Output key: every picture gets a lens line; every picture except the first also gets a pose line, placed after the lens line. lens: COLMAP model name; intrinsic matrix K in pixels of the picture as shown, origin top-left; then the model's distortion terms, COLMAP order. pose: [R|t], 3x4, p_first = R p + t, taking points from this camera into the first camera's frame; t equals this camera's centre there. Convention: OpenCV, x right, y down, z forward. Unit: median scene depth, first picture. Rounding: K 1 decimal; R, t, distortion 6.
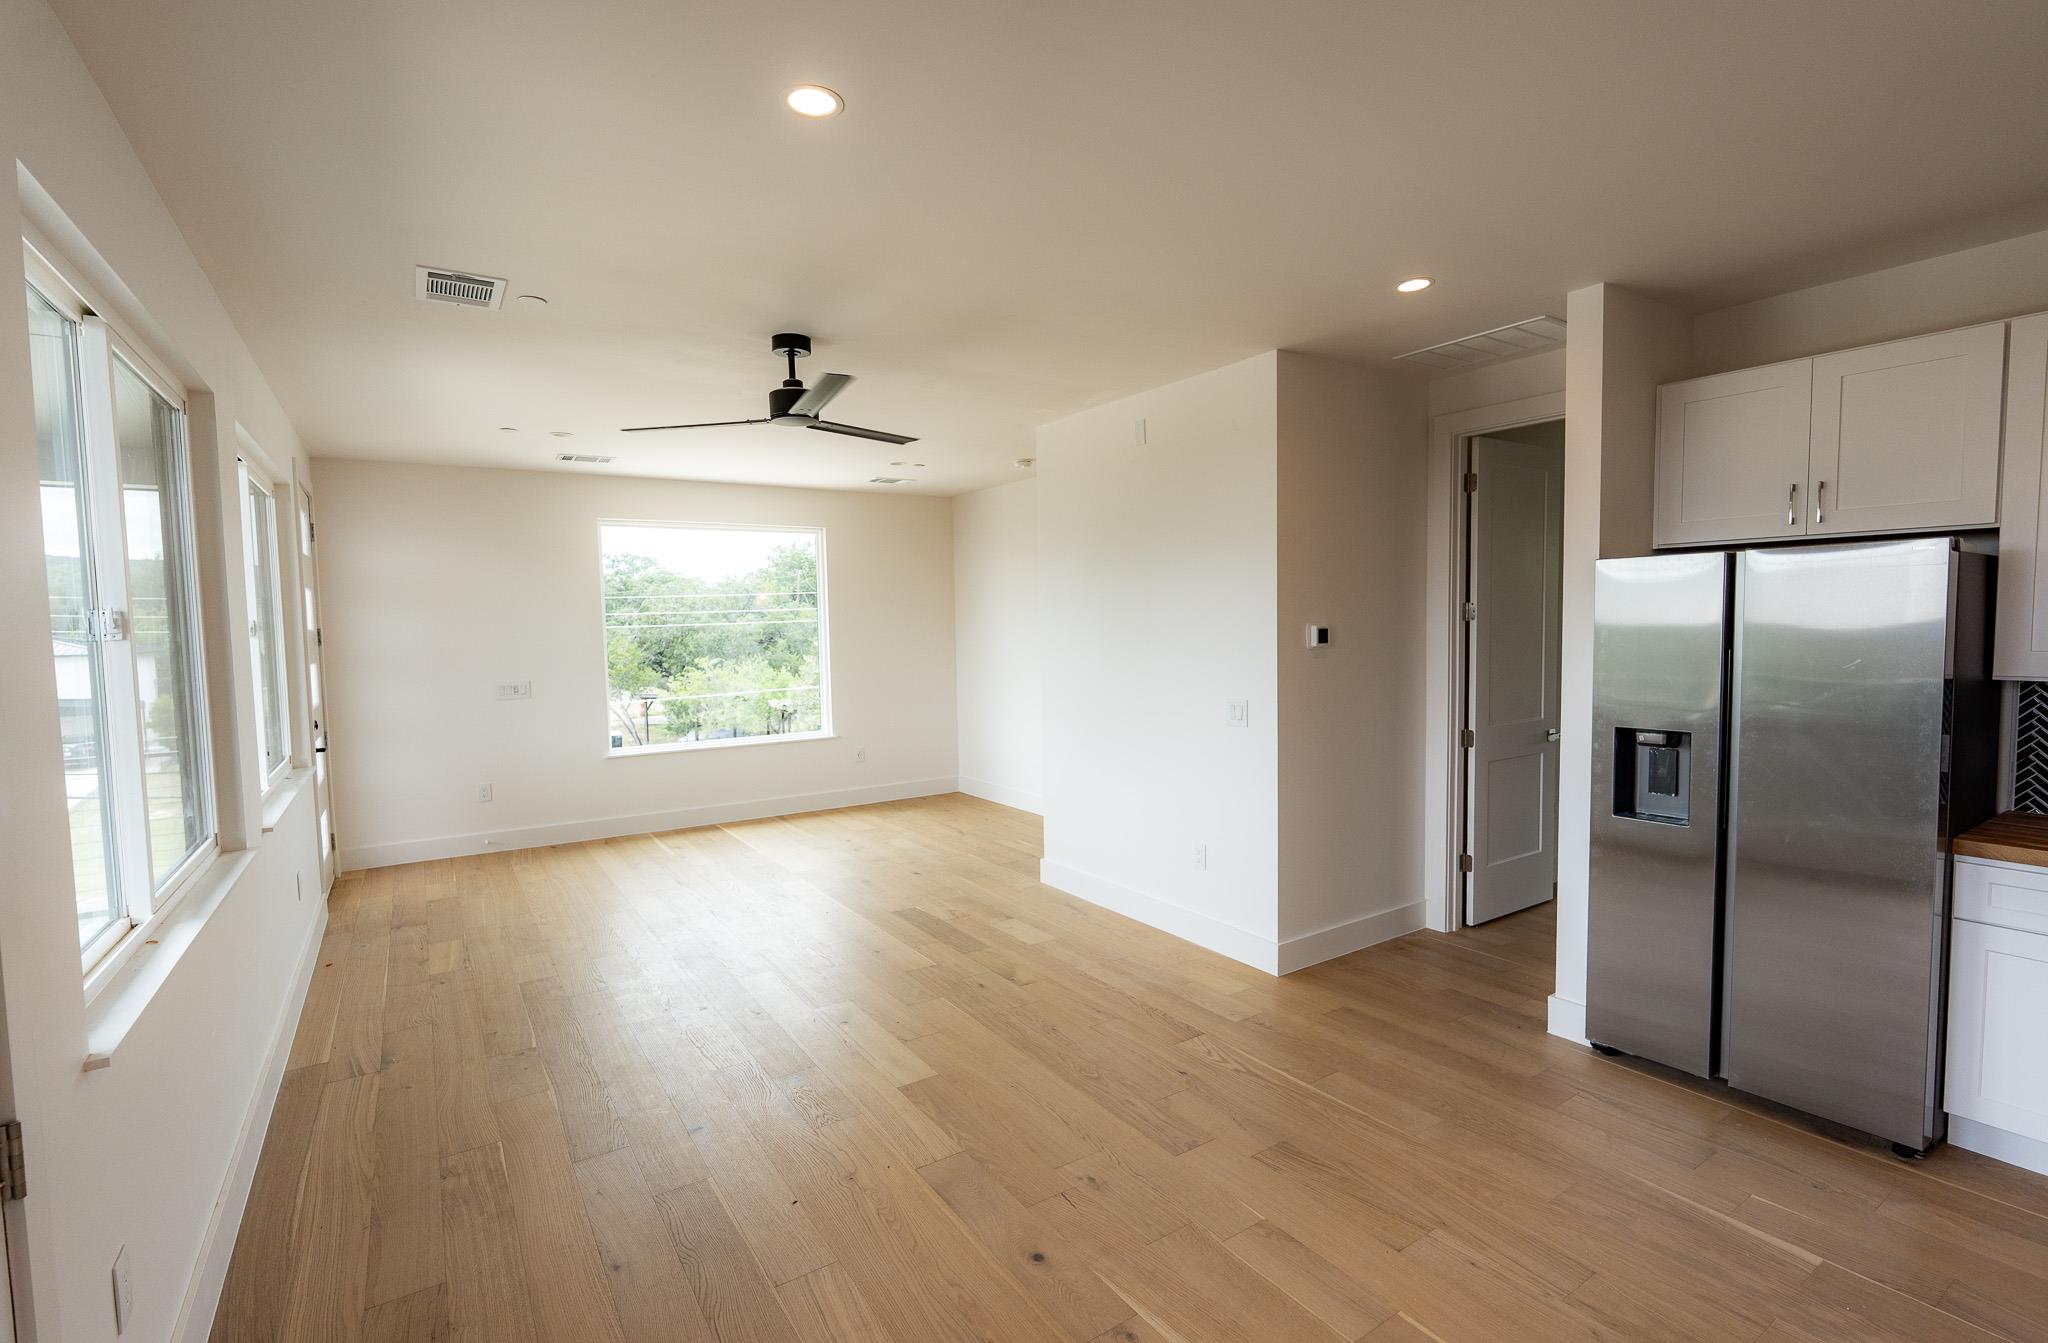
lens RADIAL K [[936.5, 0, 1014.0], [0, 936.5, 675.2], [0, 0, 1]] dist [-0.006215, -0.001324]
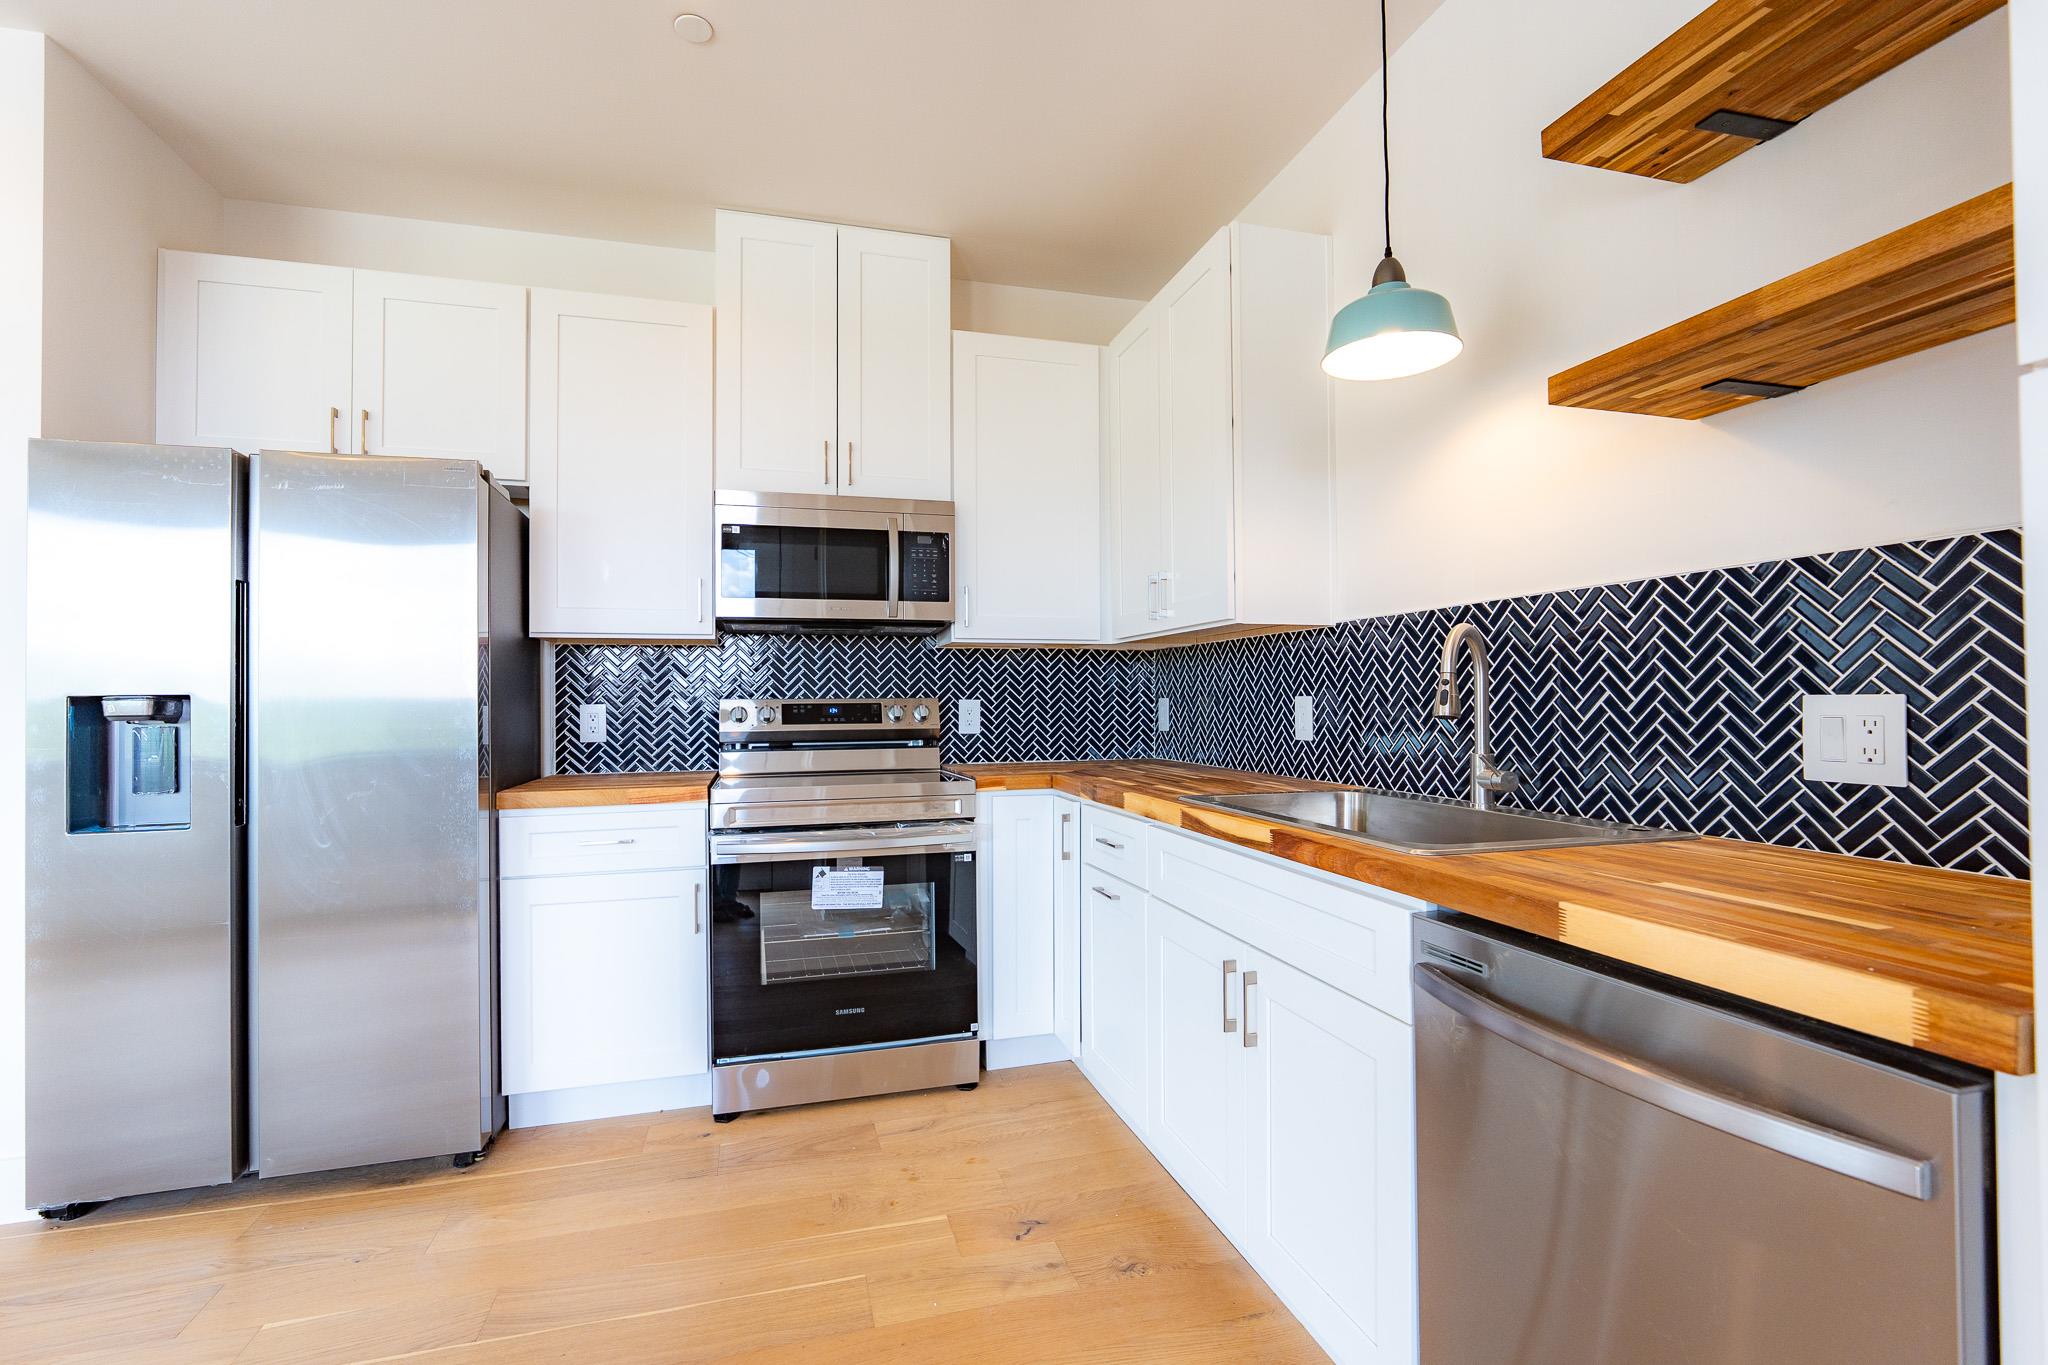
lens RADIAL K [[907.3, 0, 1011.5], [0, 907.3, 684.3], [0, 0, 1]] dist [-0.004082, -0.000142]
pose [[0.311553, 0.031459, 0.949708, 0.263549], [0.063822, 0.996502, -0.053946, 0.129614], [-0.948083, 0.077419, 0.308455, 0.190671]]
